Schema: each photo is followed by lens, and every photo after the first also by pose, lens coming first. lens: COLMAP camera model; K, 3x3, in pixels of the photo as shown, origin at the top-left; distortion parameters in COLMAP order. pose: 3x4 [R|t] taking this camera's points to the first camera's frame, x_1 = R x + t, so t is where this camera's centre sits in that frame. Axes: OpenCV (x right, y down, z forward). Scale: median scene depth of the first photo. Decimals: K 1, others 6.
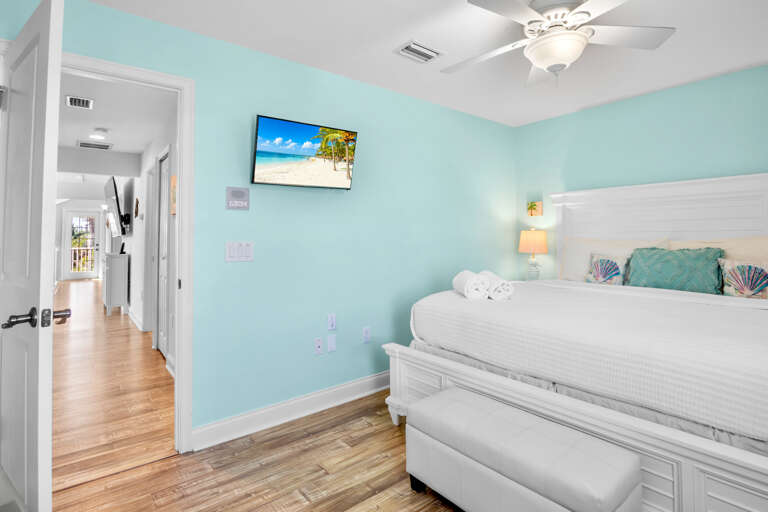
lens RADIAL K [[383.8, 0, 385.7], [0, 383.8, 237.6], [0, 0, 1]] dist [-0.002094, -0.000219]
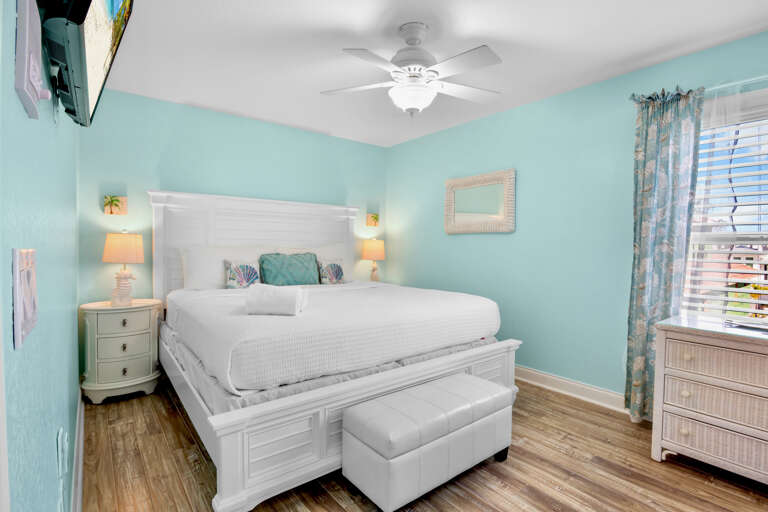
lens RADIAL K [[377.5, 0, 384.2], [0, 377.5, 247.4], [0, 0, 1]] dist [-0.017520, -0.000230]
pose [[0.018514, 0.005988, 0.999811, -0.562677], [-0.009008, 0.999942, -0.005822, 0.013328], [-0.999788, -0.008899, 0.018567, 0.730575]]
